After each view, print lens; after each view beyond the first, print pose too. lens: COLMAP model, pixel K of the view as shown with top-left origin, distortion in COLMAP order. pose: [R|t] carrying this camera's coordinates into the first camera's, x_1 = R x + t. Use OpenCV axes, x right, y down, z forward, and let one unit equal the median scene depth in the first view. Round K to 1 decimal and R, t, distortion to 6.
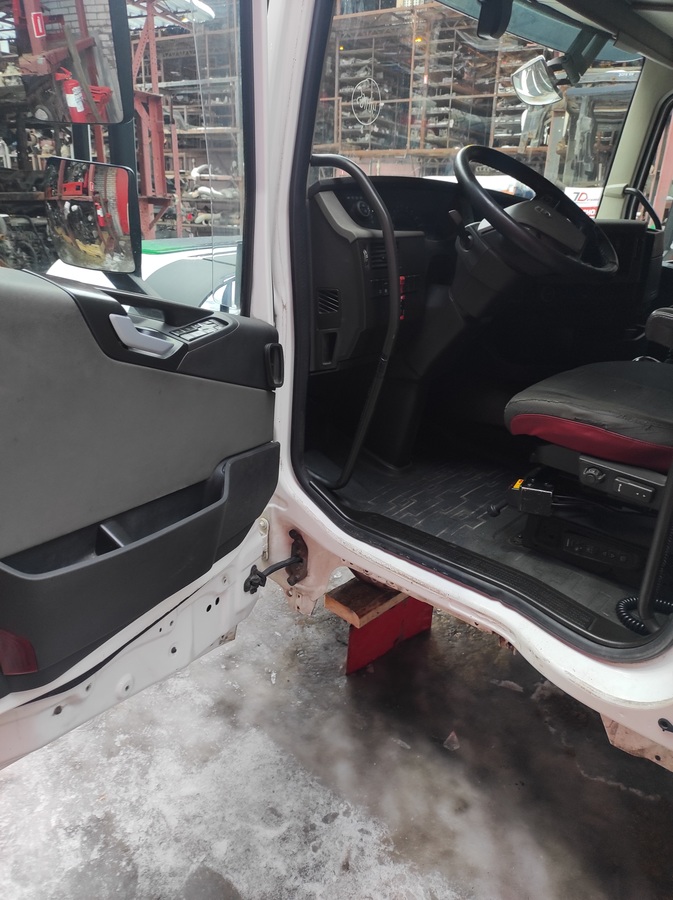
lens RADIAL K [[659.8, 0, 334.1], [0, 659.8, 449.5], [0, 0, 1]] dist [0.041950, -0.043673]
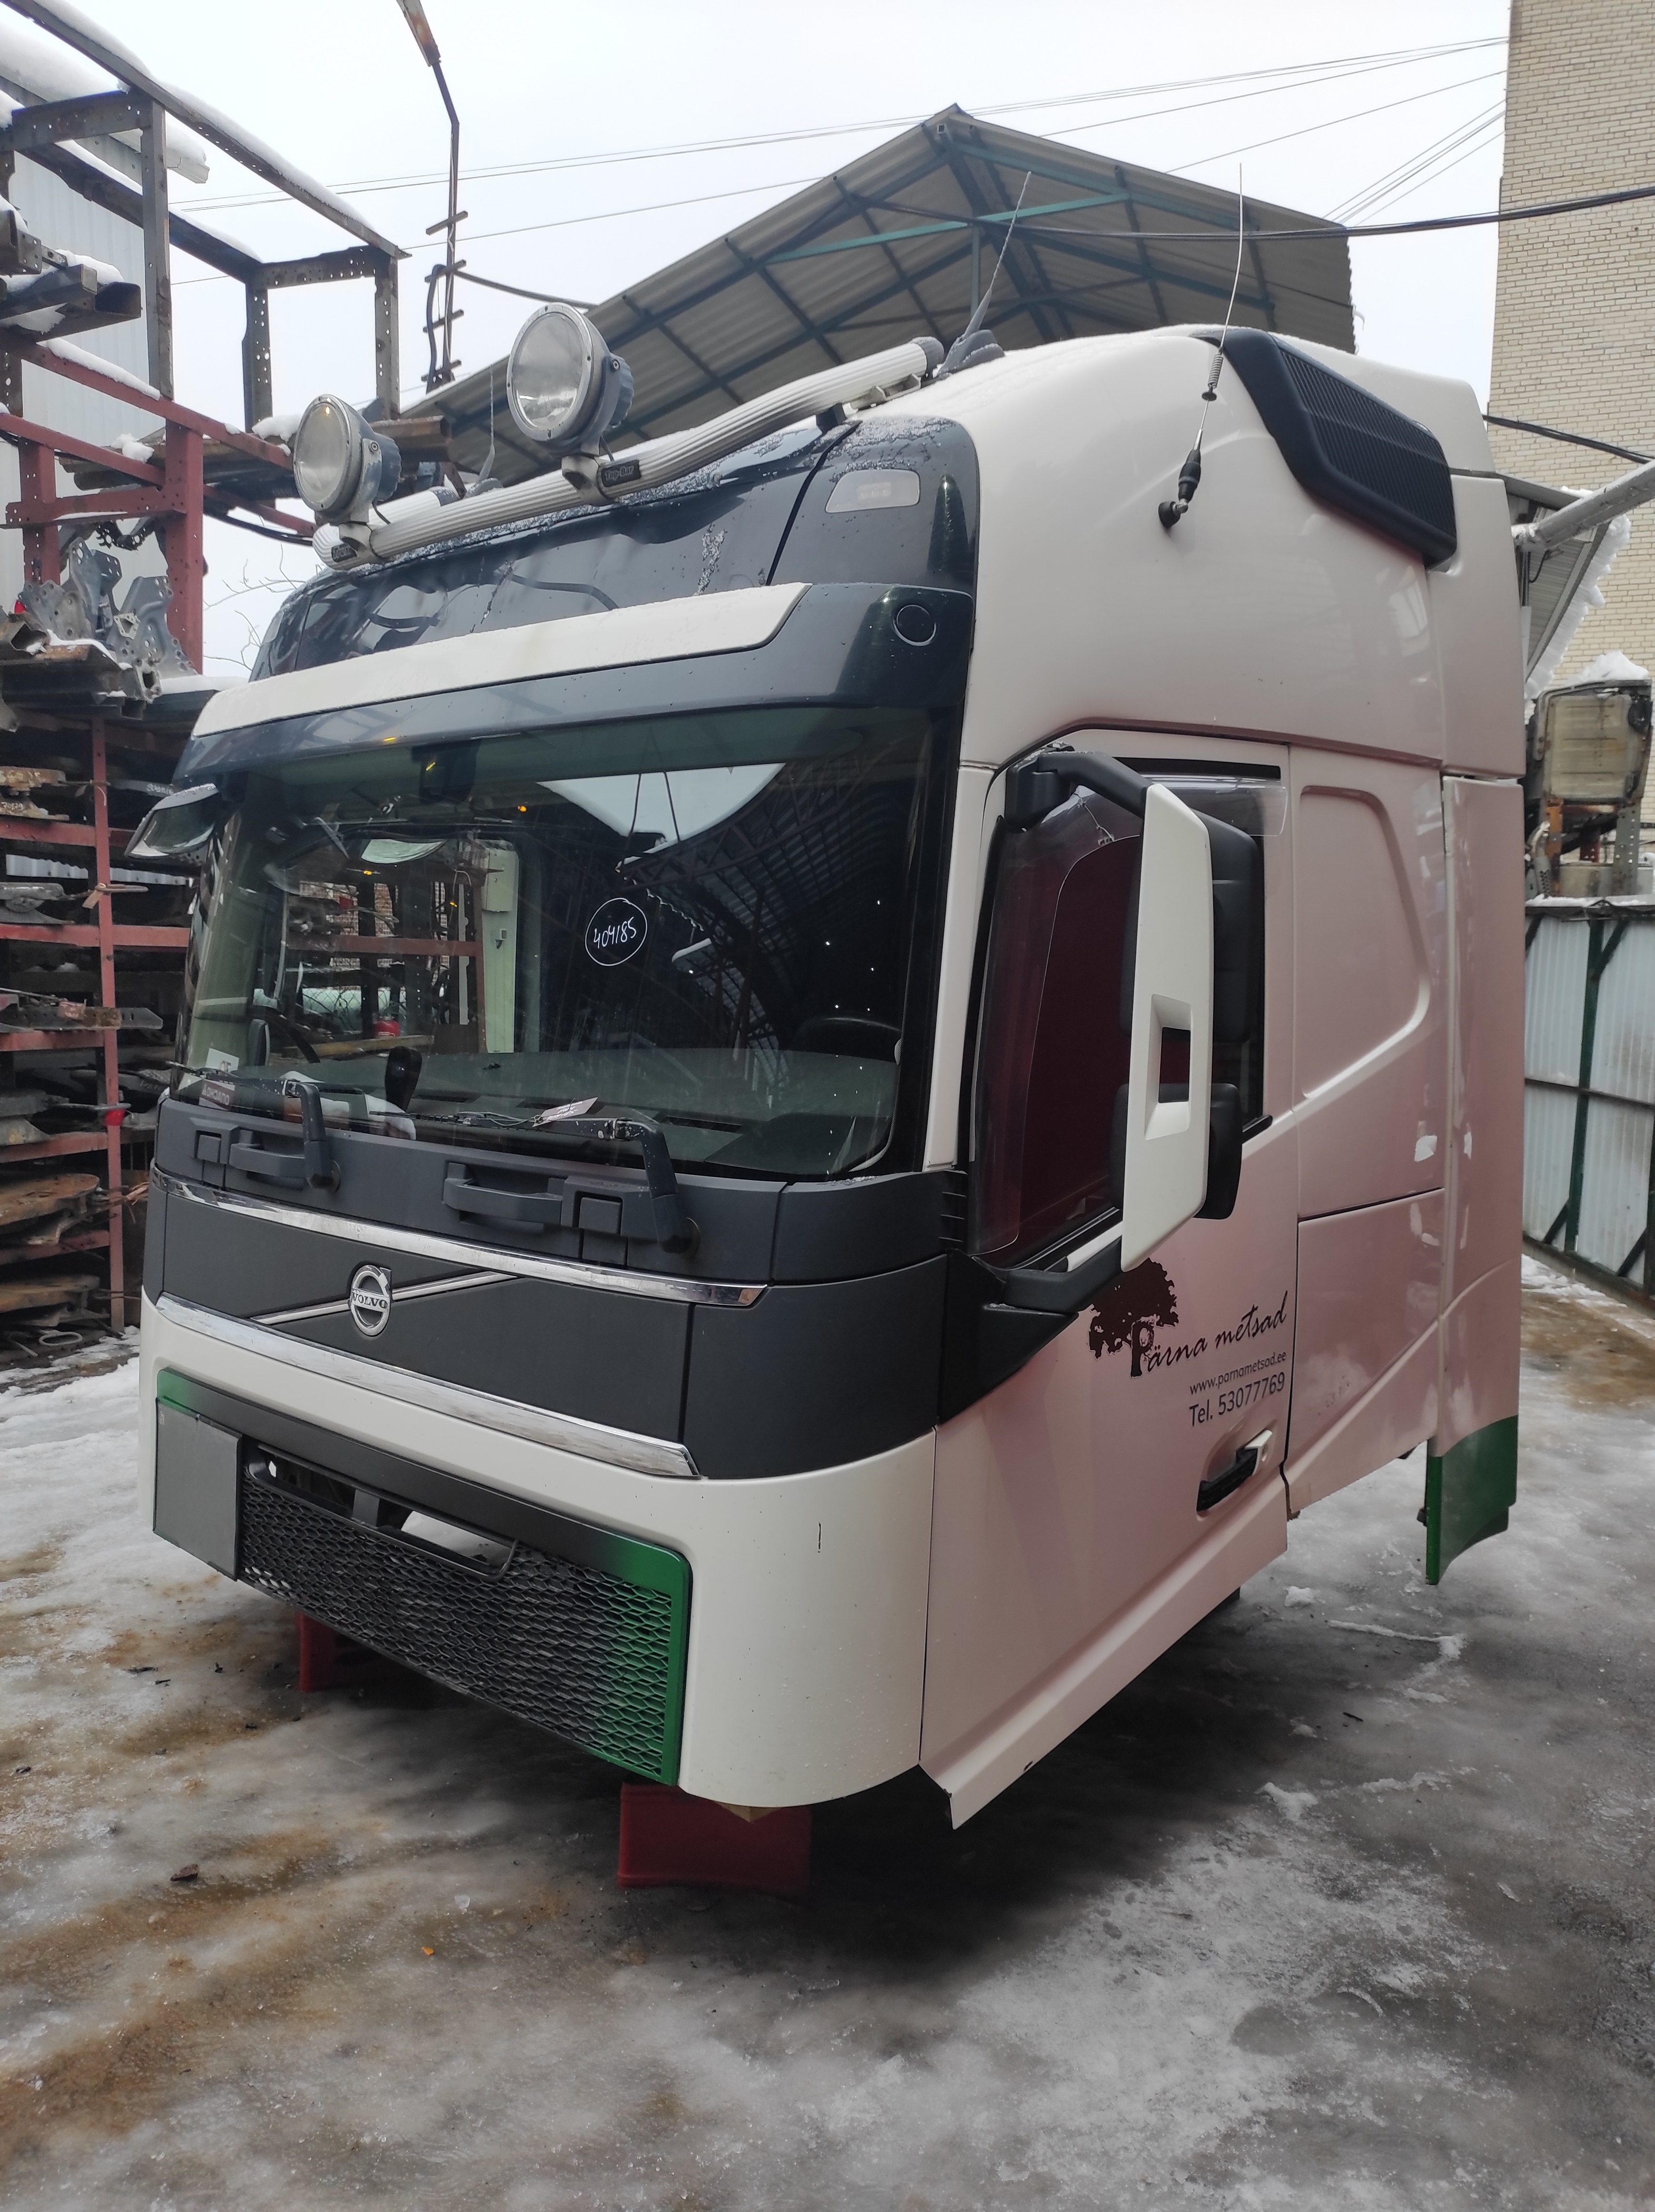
lens RADIAL K [[1615.0, 0, 827.5], [0, 1615.0, 1106.0], [0, 0, 1]] dist [0.049487, -0.062692]
pose [[0.021198, -0.118942, 0.992675, -1.606242], [0.334282, 0.936597, 0.105084, -0.530474], [-0.942235, 0.329605, 0.059614, 0.905056]]
